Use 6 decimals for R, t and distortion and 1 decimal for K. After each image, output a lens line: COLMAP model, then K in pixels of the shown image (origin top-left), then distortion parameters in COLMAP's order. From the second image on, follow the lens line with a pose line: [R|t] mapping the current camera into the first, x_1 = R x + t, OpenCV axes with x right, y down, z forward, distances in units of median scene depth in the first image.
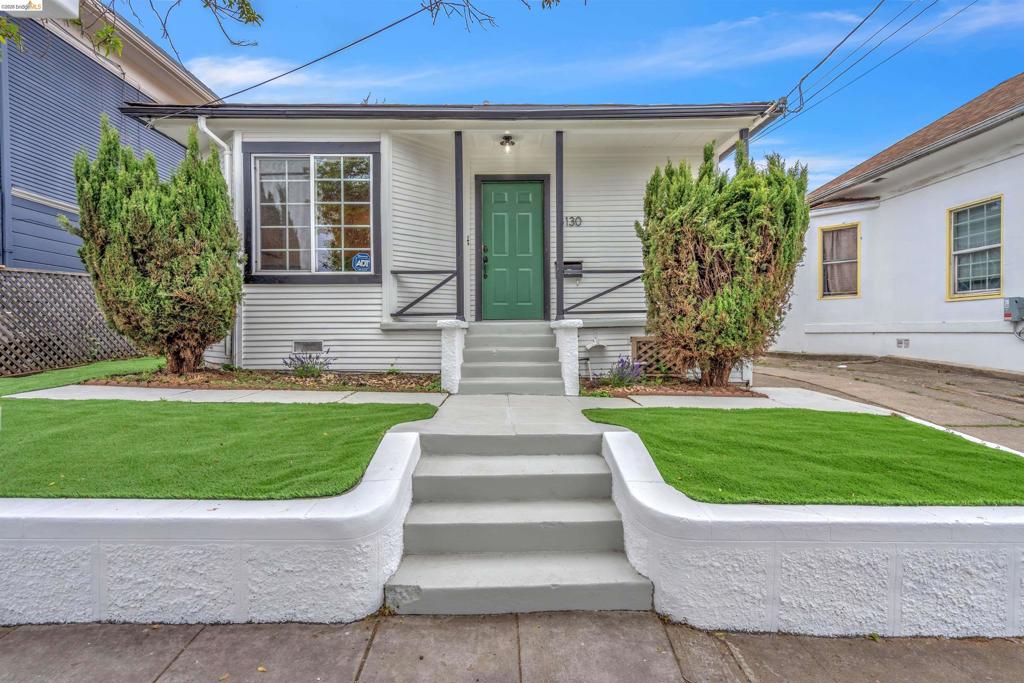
lens RADIAL K [[487.9, 0, 491.7], [0, 487.9, 334.1], [0, 0, 1]] dist [0.001158, 0.000390]
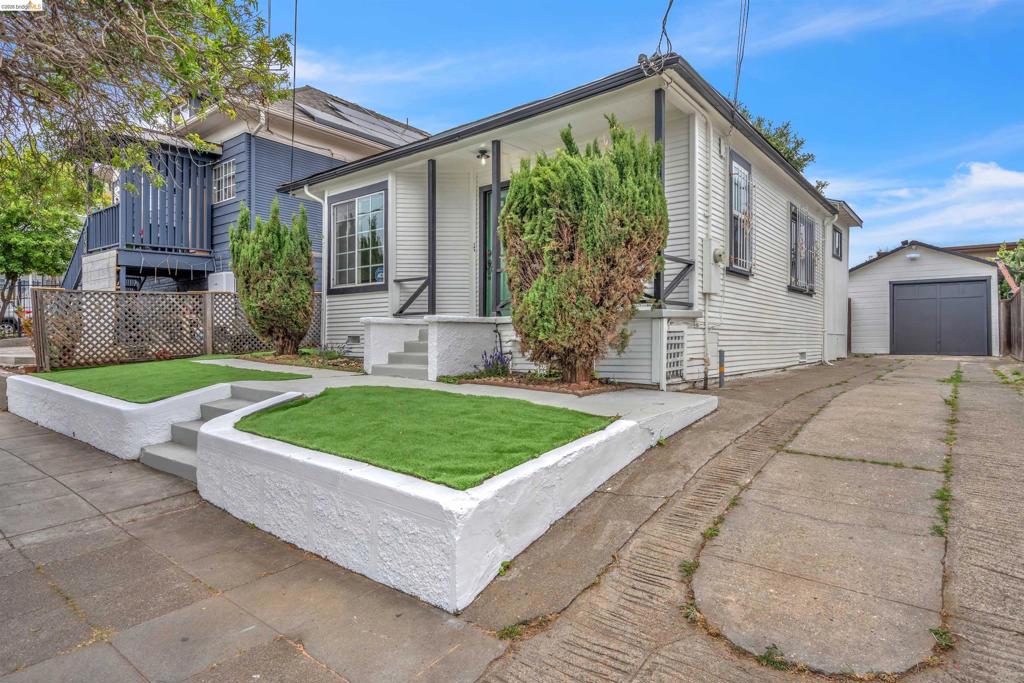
lens RADIAL K [[555.7, 0, 512.0], [0, 555.7, 341.2], [0, 0, 1]] dist [-0.005029, -0.000630]
pose [[0.770346, 0.008554, -0.637569, 0.957099], [-0.010167, 0.999948, 0.001132, 0.024679], [0.637545, 0.005610, 0.770393, 0.086946]]
